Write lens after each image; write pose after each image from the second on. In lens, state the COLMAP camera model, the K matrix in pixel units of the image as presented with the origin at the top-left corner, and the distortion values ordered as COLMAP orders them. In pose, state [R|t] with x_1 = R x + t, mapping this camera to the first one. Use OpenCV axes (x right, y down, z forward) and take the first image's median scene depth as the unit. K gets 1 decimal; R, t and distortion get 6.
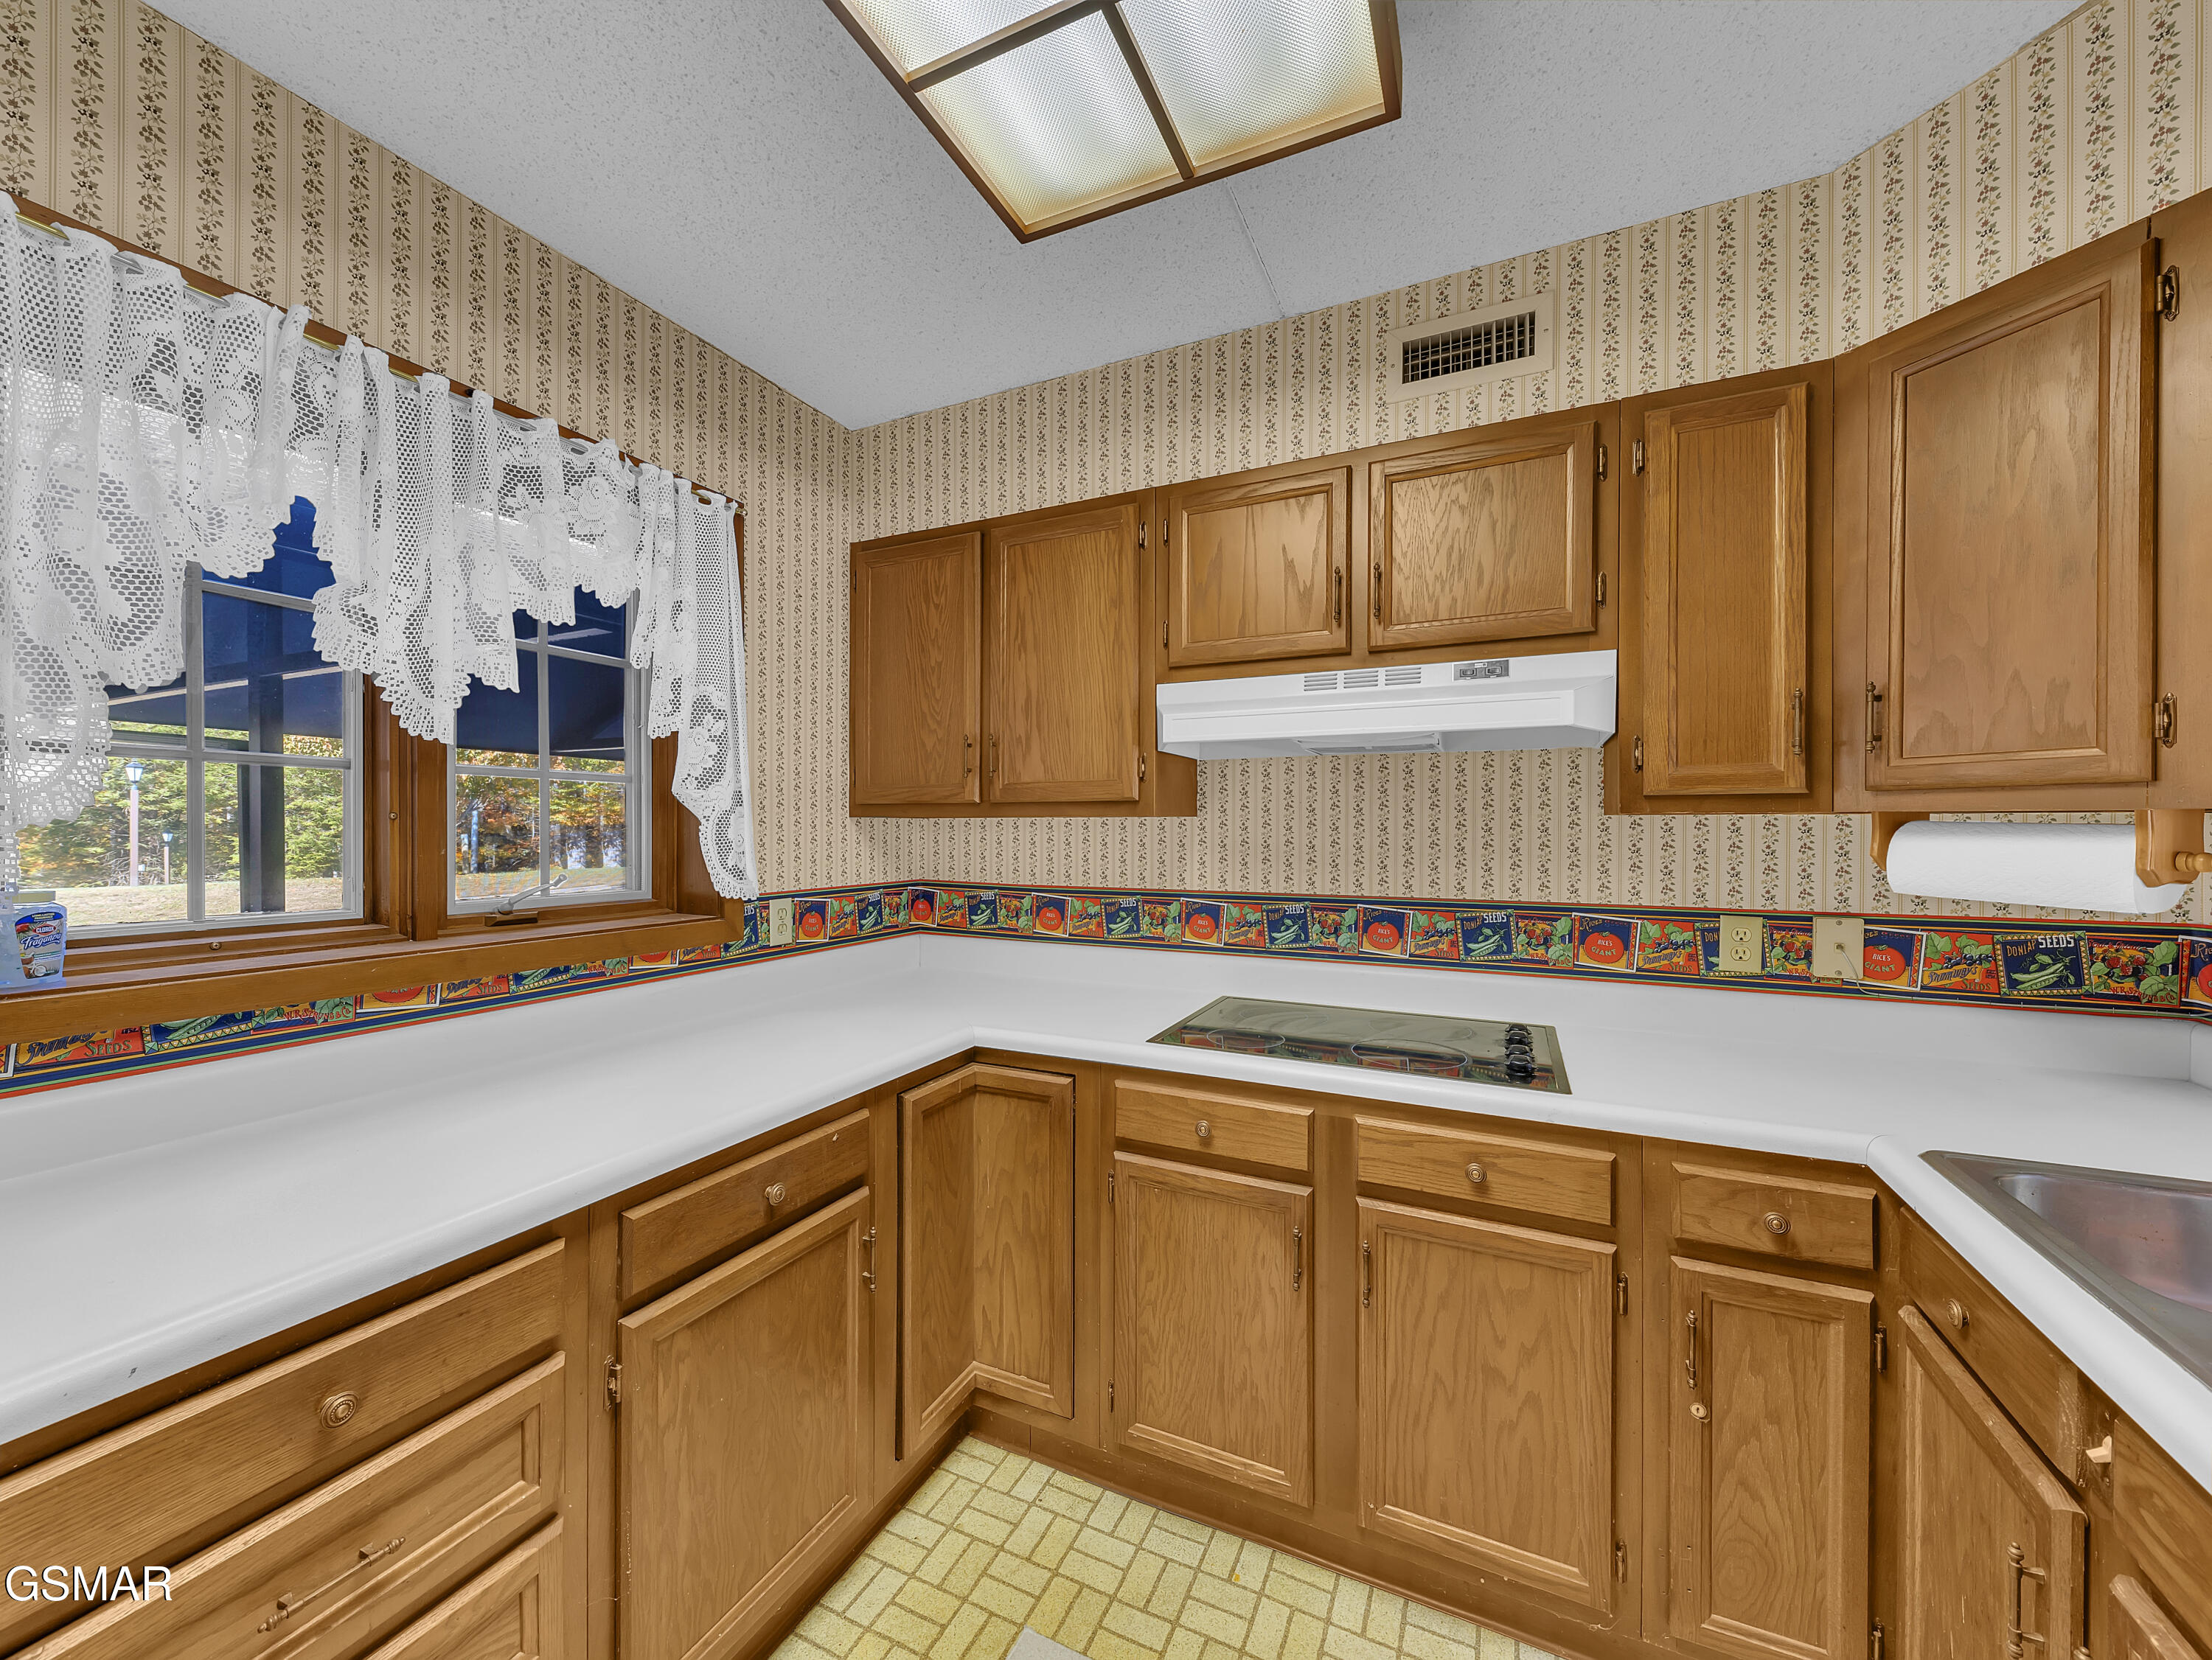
lens RADIAL K [[844.9, 0, 1098.5], [0, 844.9, 830.5], [0, 0, 1]] dist [0.013183, -0.004733]
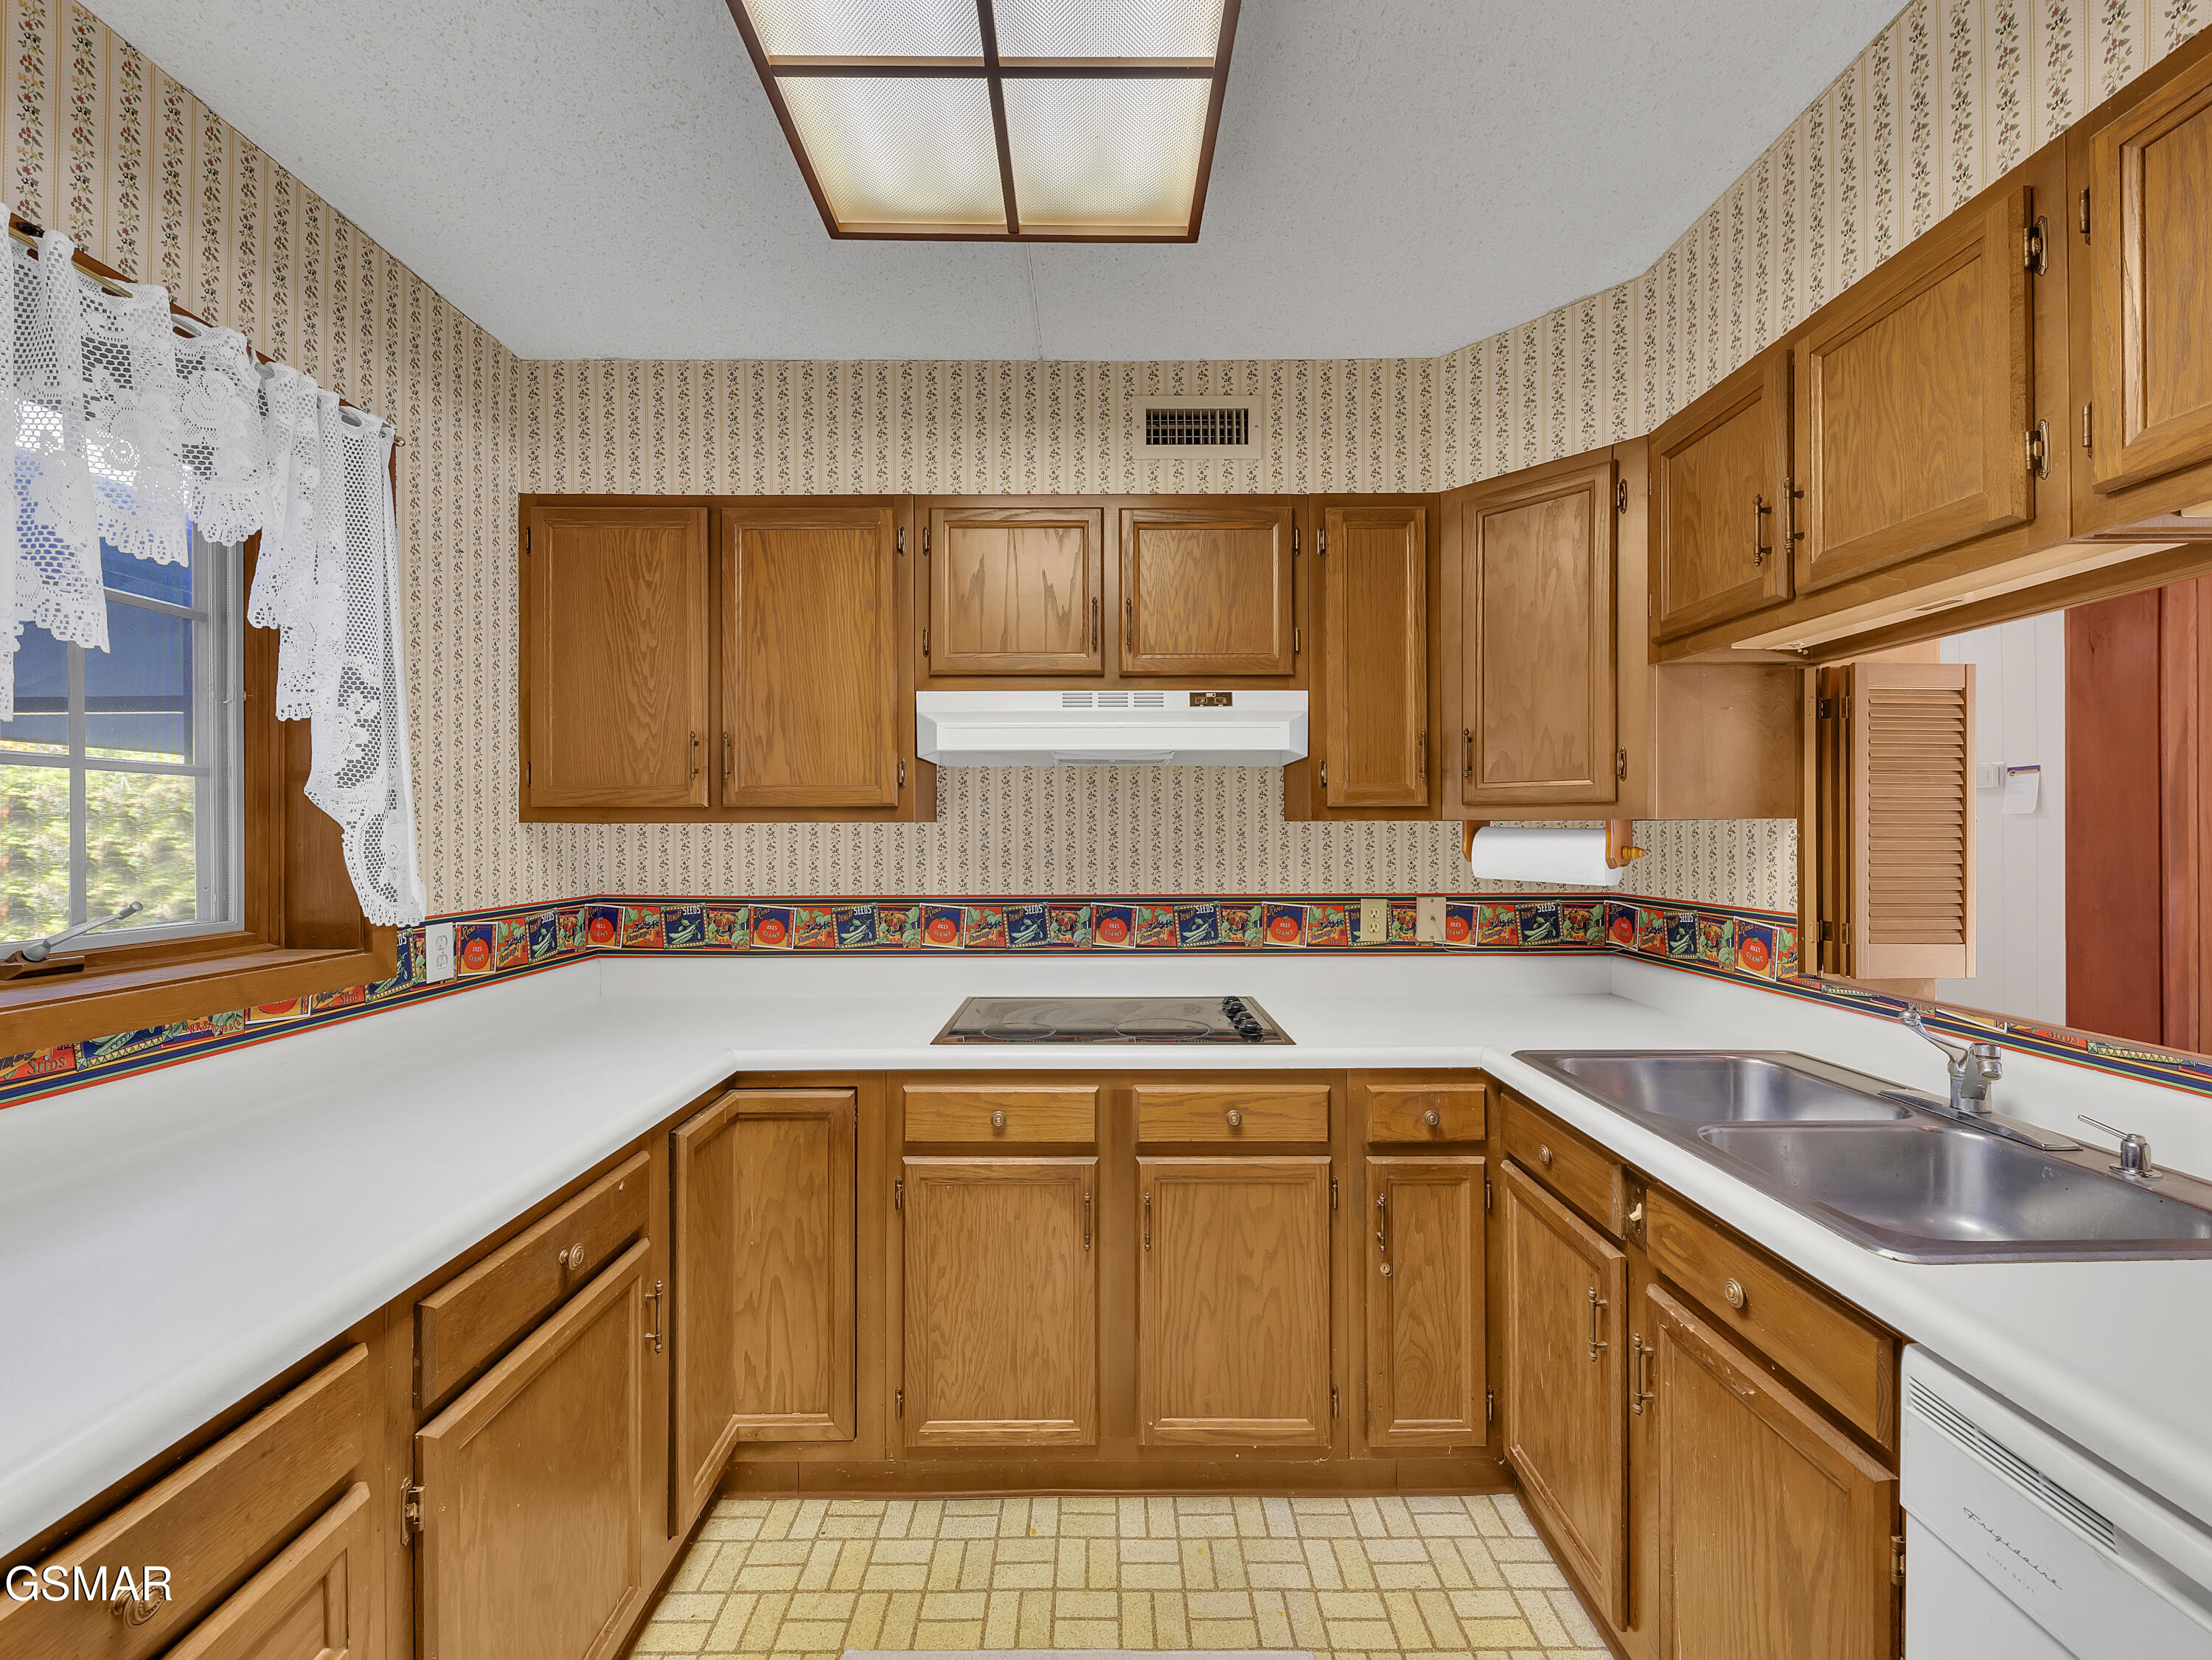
lens RADIAL K [[884.6, 0, 1096.5], [0, 884.6, 830.1], [0, 0, 1]] dist [0.015160, -0.007823]
pose [[0.901469, -0.003487, 0.432830, -0.222050], [0.005247, 0.999982, -0.002872, -0.003544], [-0.432812, 0.004860, 0.901471, -0.046219]]
